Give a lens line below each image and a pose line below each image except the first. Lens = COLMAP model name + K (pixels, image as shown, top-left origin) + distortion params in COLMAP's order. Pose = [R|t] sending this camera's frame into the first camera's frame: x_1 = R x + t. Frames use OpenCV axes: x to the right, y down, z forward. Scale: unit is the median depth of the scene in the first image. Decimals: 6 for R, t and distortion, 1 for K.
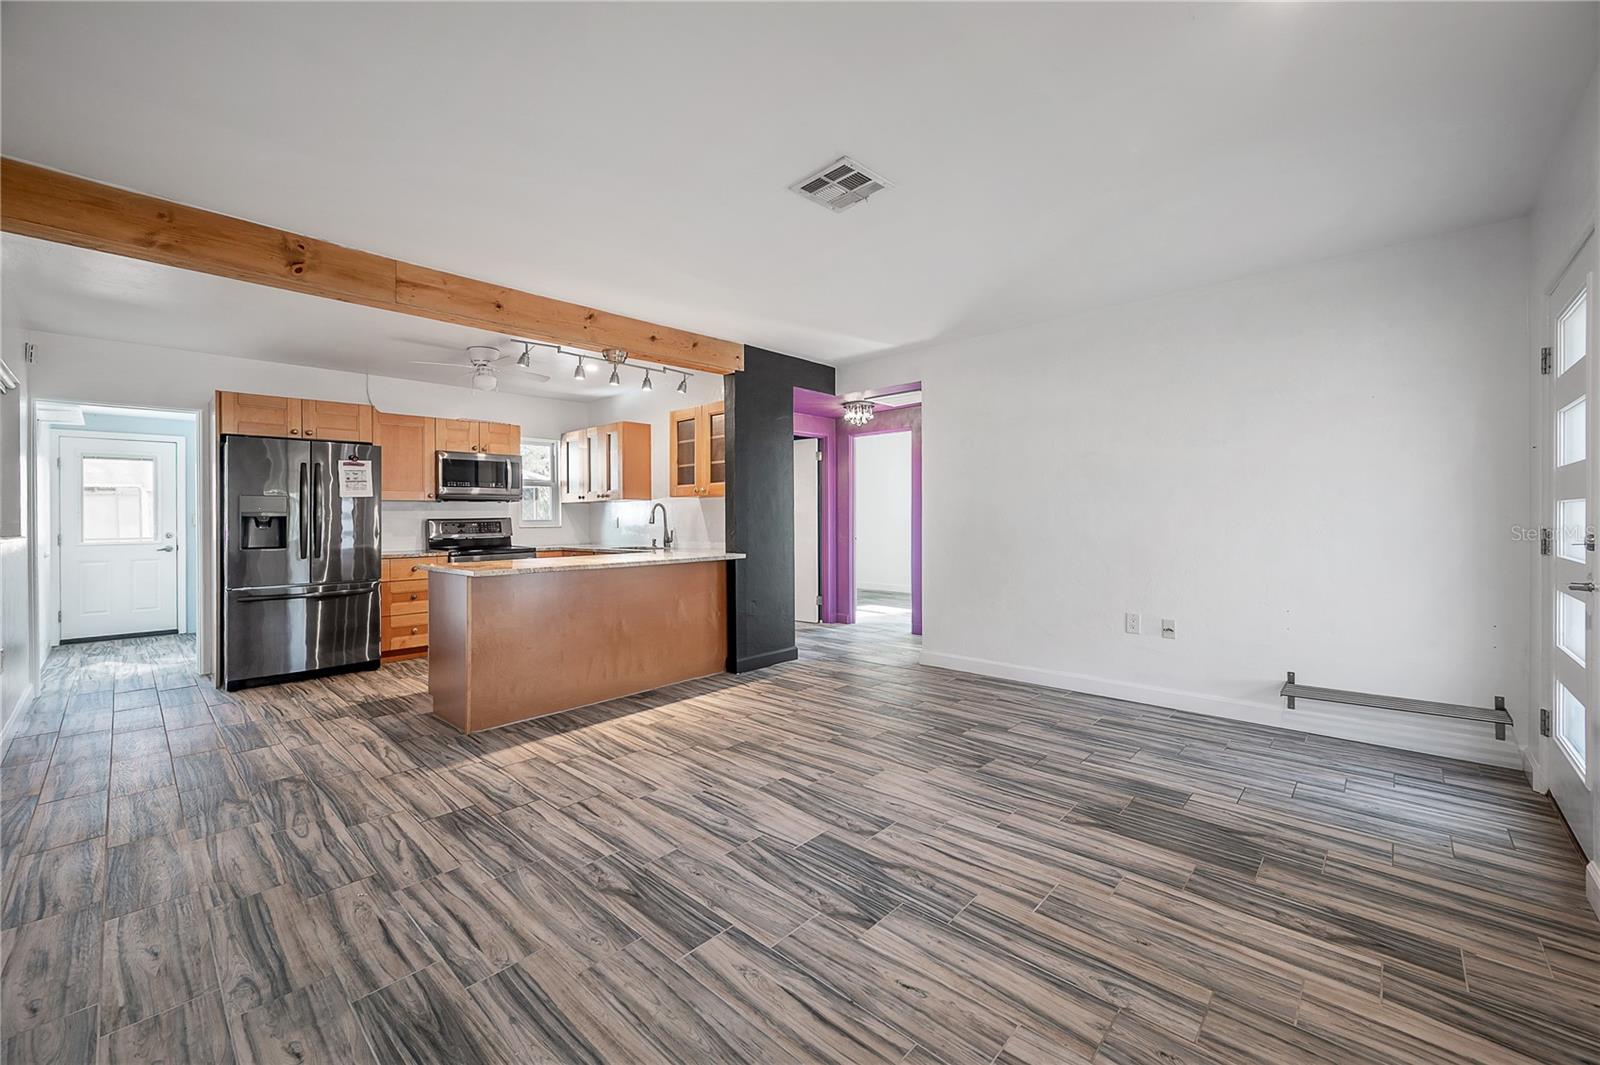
lens RADIAL K [[634.3, 0, 798.0], [0, 634.3, 523.8], [0, 0, 1]] dist [0.000008, -0.000025]
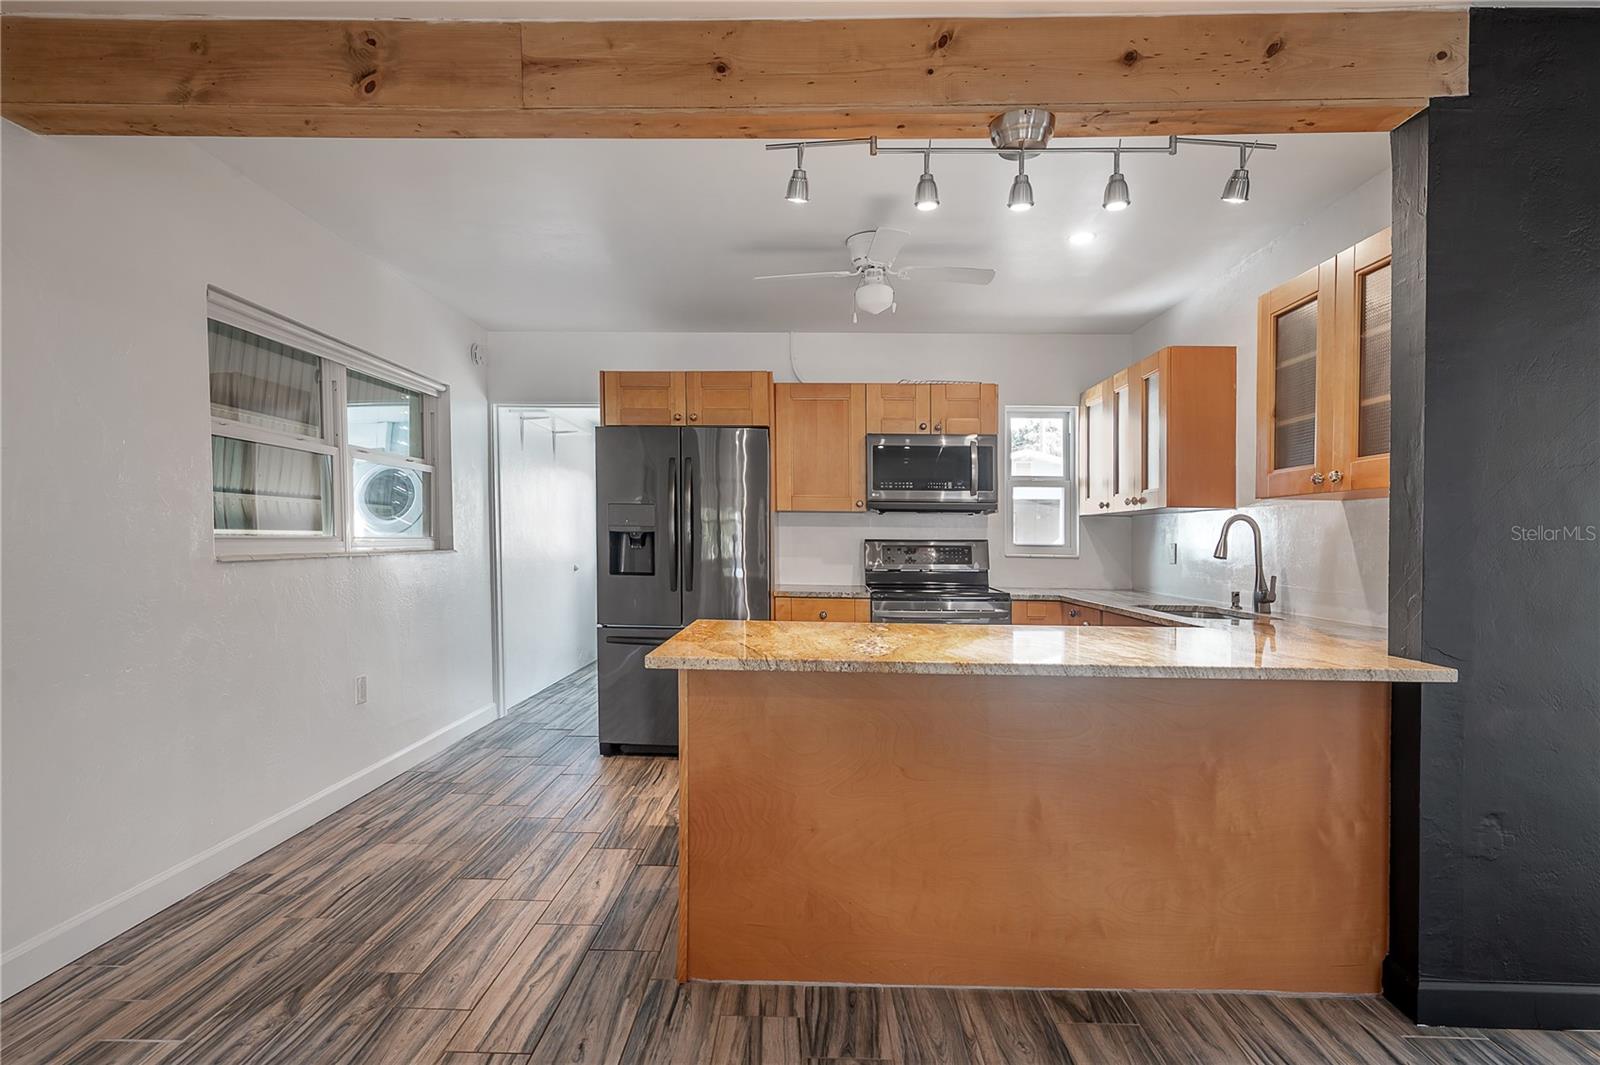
lens RADIAL K [[804.9, 0, 798.4], [0, 804.9, 541.3], [0, 0, 1]] dist [0.000110, -0.000657]
pose [[0.663933, 0.020672, -0.747507, -0.002793], [-0.027080, 0.999627, 0.003593, -0.012818], [0.747302, 0.017857, 0.664245, 0.717531]]
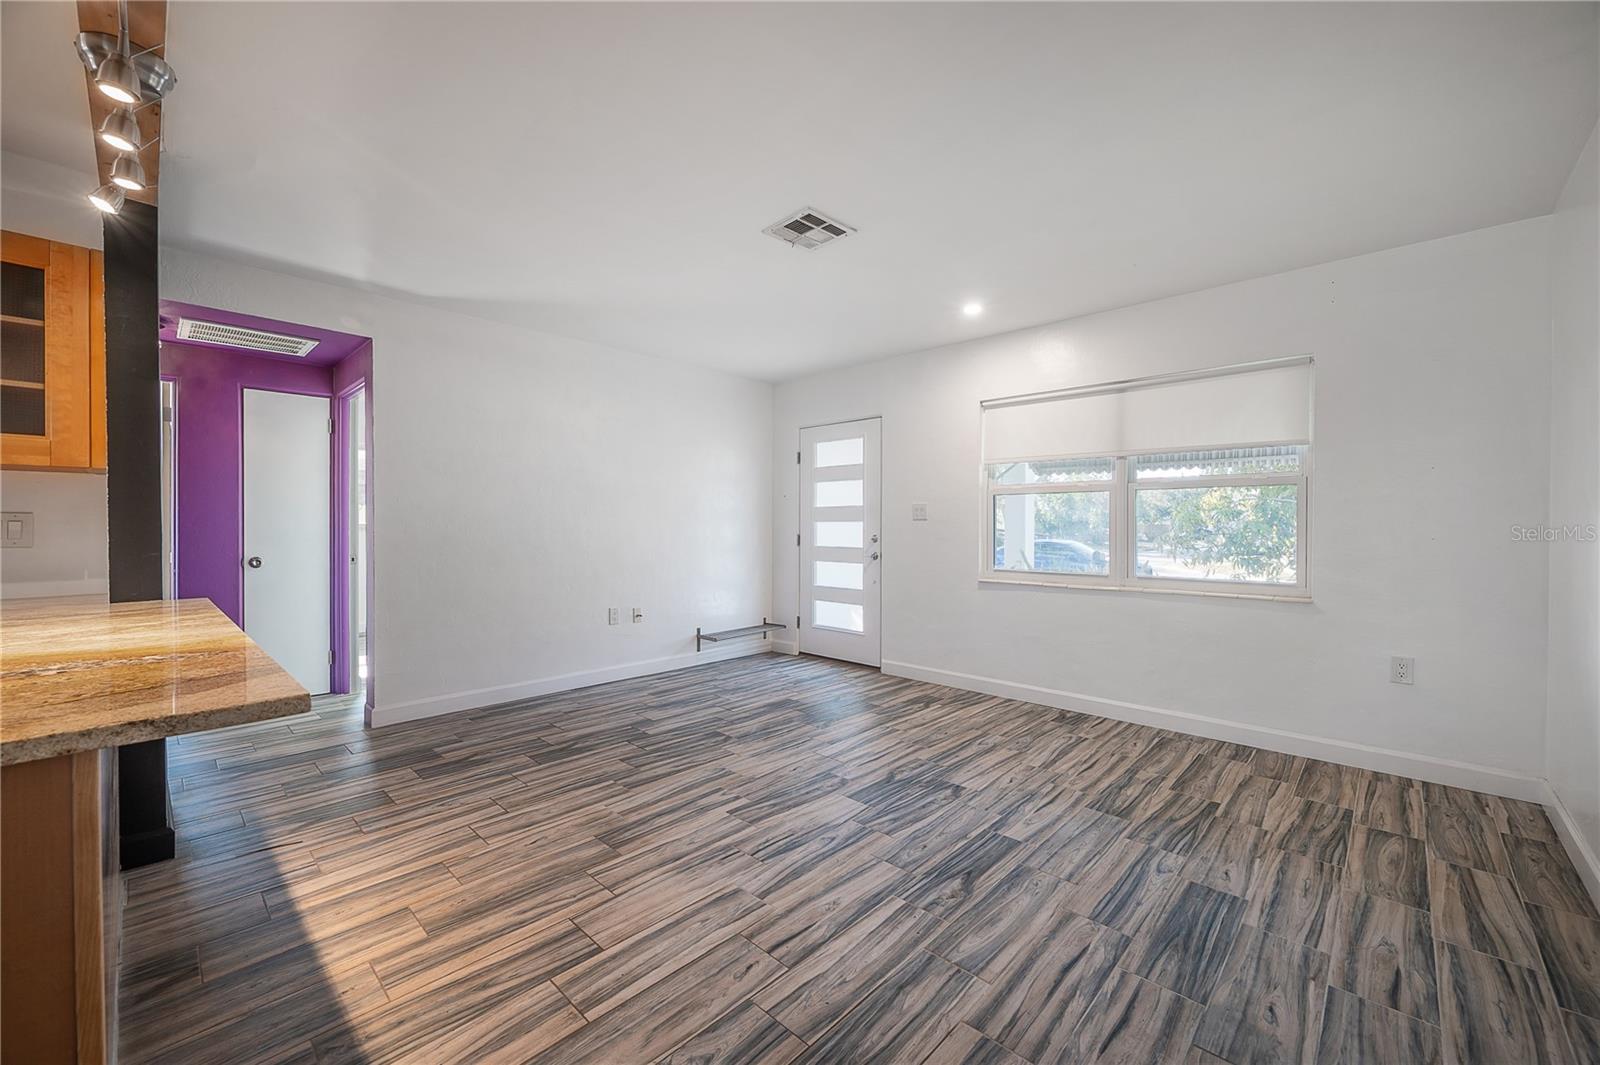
lens RADIAL K [[630.8, 0, 801.9], [0, 630.8, 529.4], [0, 0, 1]] dist [-0.000690, -0.000157]
pose [[0.009513, 0.004439, 0.999945, -0.814801], [0.007861, 0.999959, -0.004514, 0.000595], [-0.999924, 0.007904, 0.009478, 0.773259]]
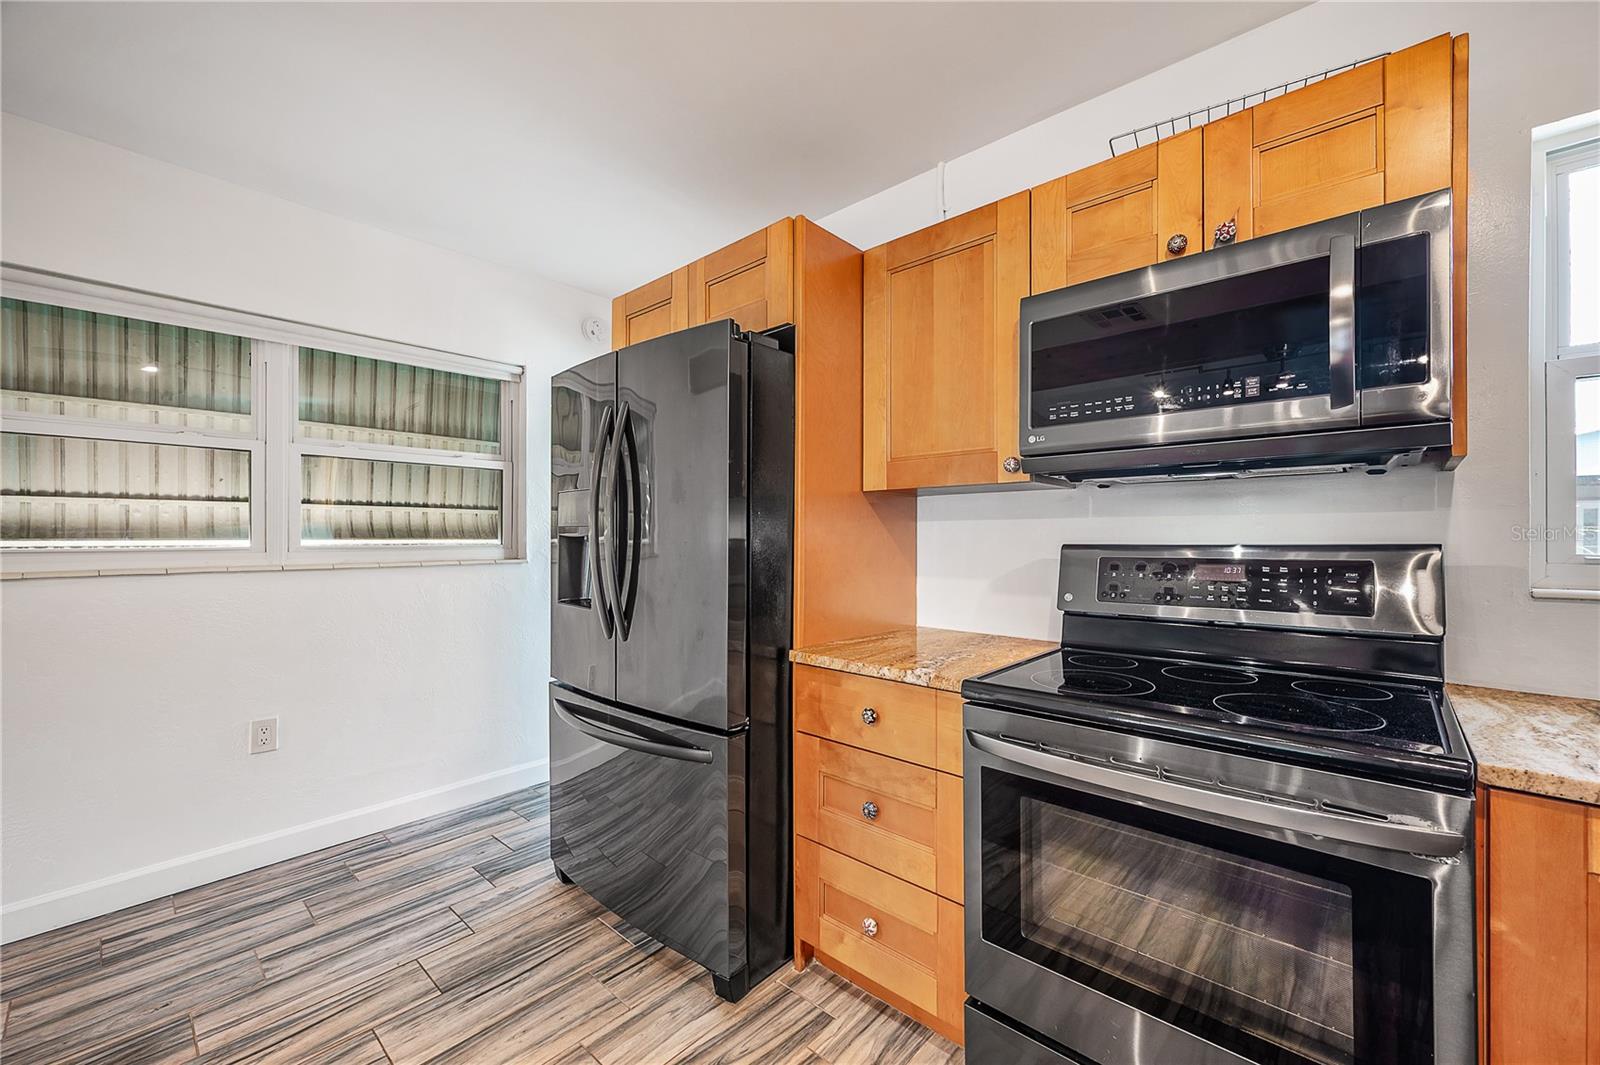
lens RADIAL K [[647.4, 0, 778.7], [0, 647.4, 532.3], [0, 0, 1]] dist [-0.001869, -0.000218]
pose [[0.000562, 0.008645, -0.999962, -0.498175], [-0.008899, 0.999923, 0.008639, -0.026947], [0.999960, 0.008894, 0.000639, 1.574615]]
